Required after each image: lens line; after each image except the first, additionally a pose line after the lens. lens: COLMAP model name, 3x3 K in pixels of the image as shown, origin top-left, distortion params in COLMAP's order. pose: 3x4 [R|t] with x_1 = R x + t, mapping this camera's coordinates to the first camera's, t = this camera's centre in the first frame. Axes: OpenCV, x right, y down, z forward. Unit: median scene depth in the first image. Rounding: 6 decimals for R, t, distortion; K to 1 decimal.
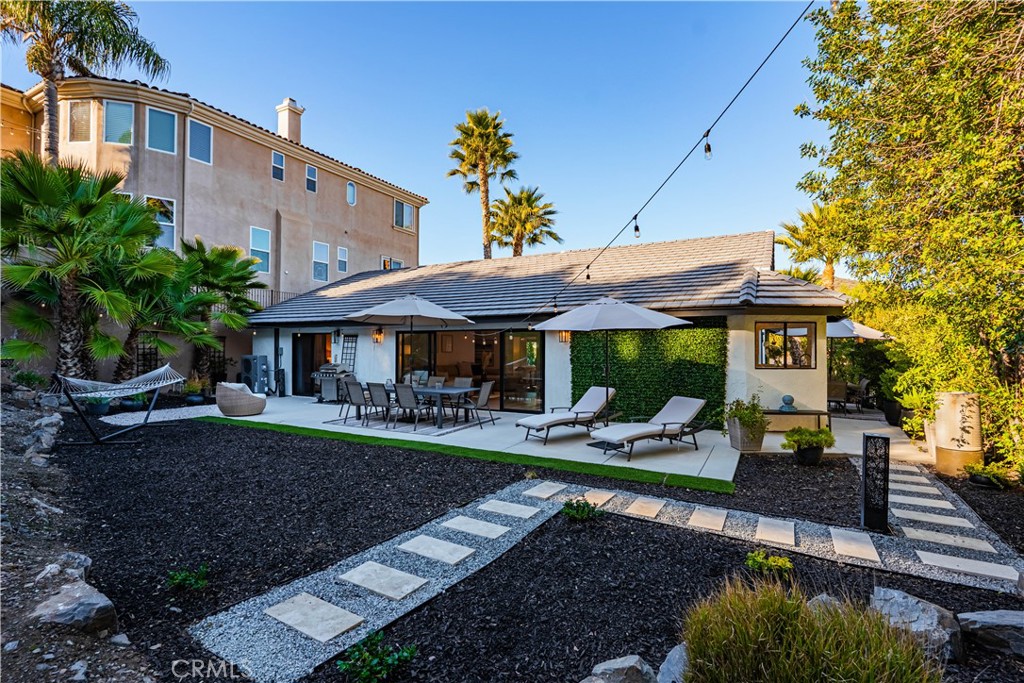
lens RADIAL K [[470.2, 0, 509.6], [0, 470.2, 347.0], [0, 0, 1]] dist [-0.000710, -0.000257]
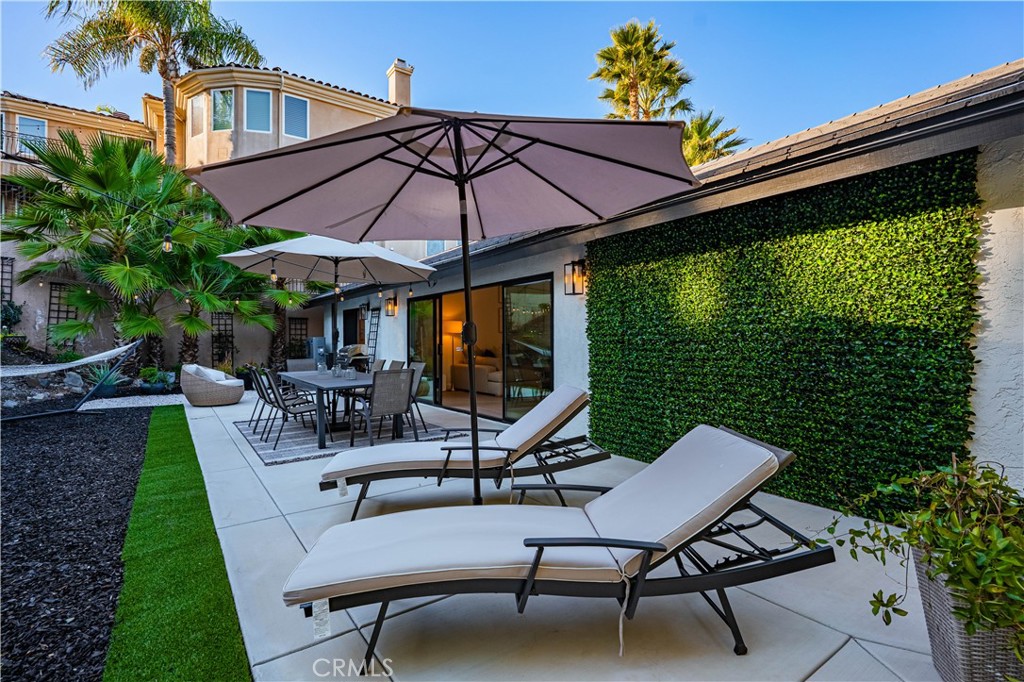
lens RADIAL K [[481.5, 0, 512.0], [0, 481.5, 341.0], [0, 0, 1]] dist [0.002236, 0.000235]
pose [[0.898233, -0.004656, -0.439494, 0.215998], [0.005884, 0.999982, 0.001432, 0.029278], [0.439479, -0.003872, 0.898244, 0.387012]]
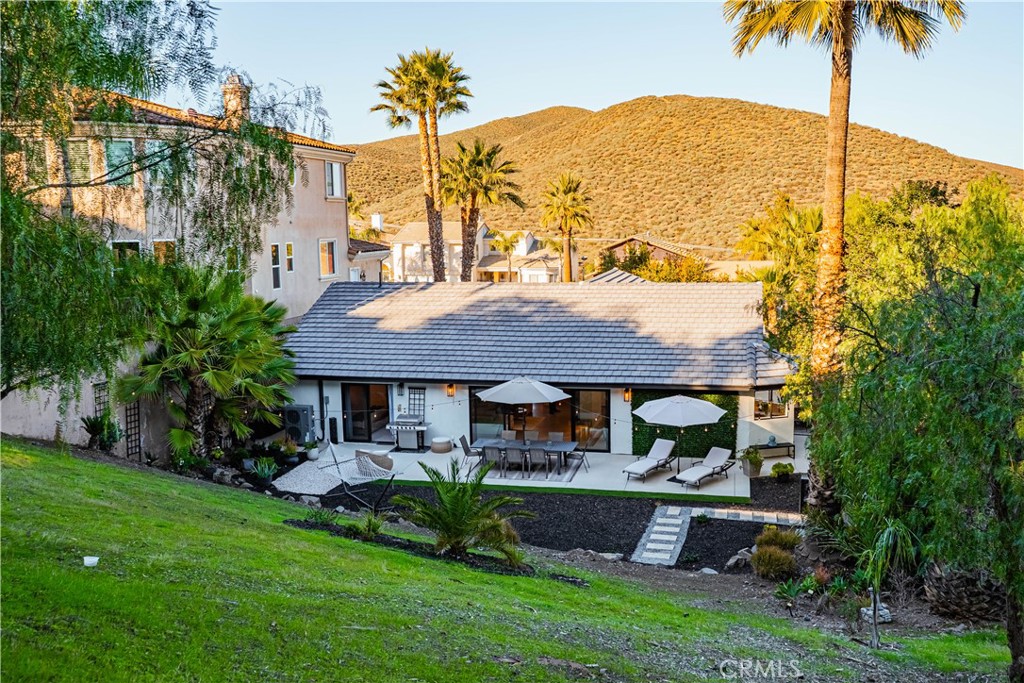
lens RADIAL K [[831.4, 0, 551.1], [0, 831.4, 340.5], [0, 0, 1]] dist [0.001910, 0.000712]
pose [[0.958433, -0.048837, 0.281106, -0.584120], [0.015297, 0.992620, 0.120294, -0.365892], [-0.284907, -0.110994, 0.952107, -0.927636]]
